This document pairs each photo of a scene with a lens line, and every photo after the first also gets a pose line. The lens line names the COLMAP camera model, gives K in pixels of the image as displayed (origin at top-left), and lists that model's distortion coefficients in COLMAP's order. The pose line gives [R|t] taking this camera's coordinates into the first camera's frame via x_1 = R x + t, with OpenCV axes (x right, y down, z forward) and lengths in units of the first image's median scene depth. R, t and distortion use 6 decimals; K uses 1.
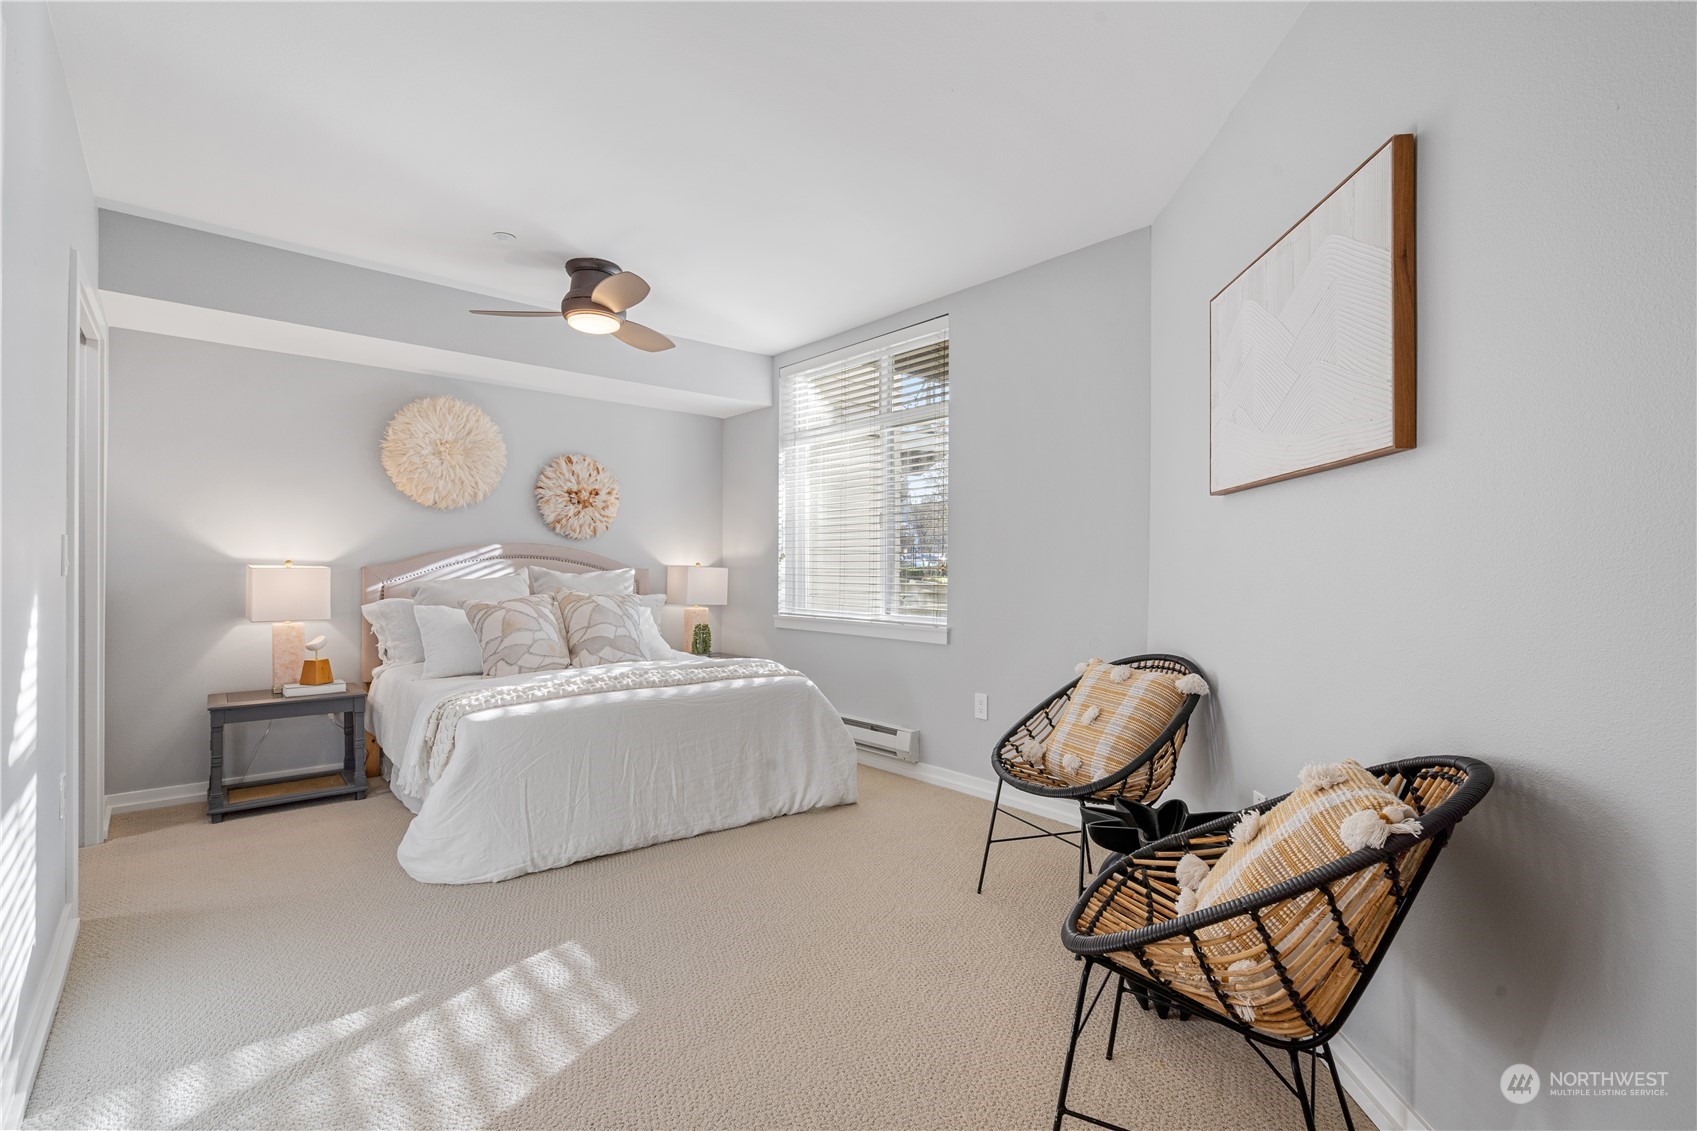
lens RADIAL K [[766.4, 0, 846.1], [0, 766.4, 567.2], [0, 0, 1]] dist [-0.000052, 0.000032]
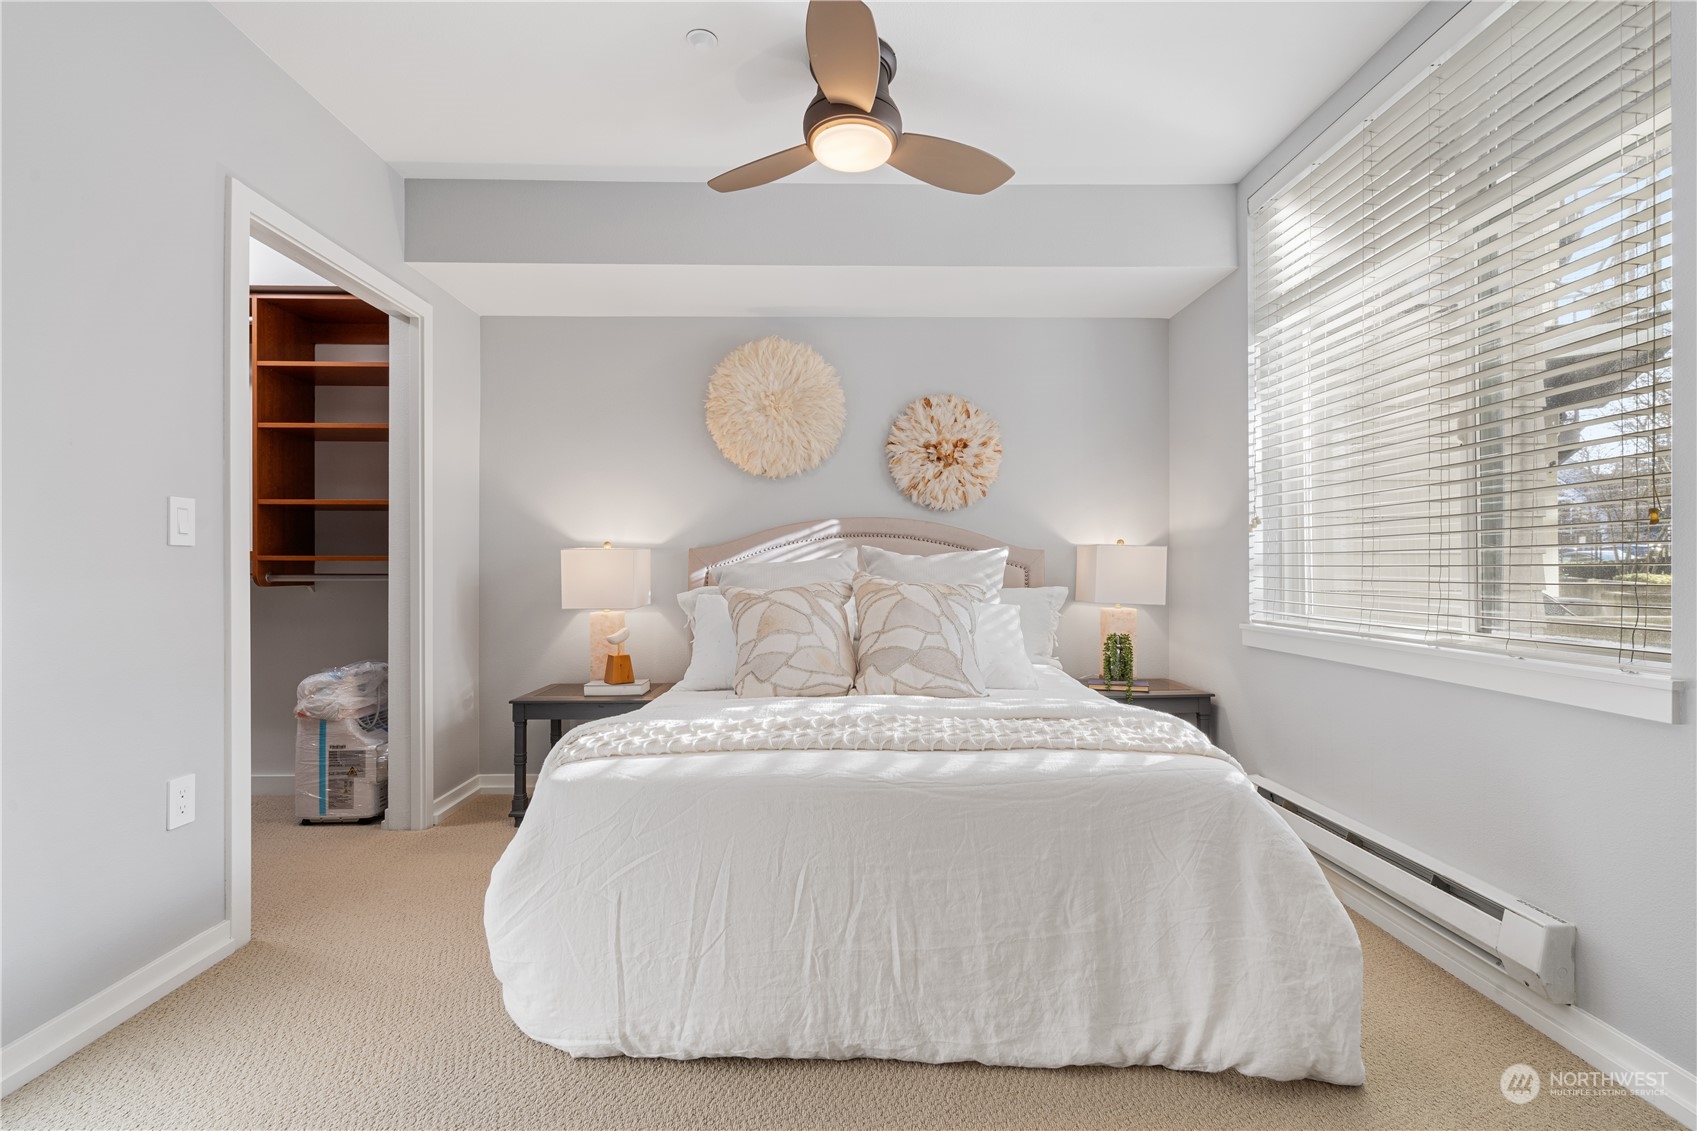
lens RADIAL K [[772.1, 0, 848.5], [0, 772.1, 565.5], [0, 0, 1]] dist [-0.005133, 0.000675]
pose [[0.773080, -0.008617, -0.634251, 0.056072], [0.006522, 0.999963, -0.005637, 0.022987], [0.634276, 0.000221, 0.773107, 0.430997]]
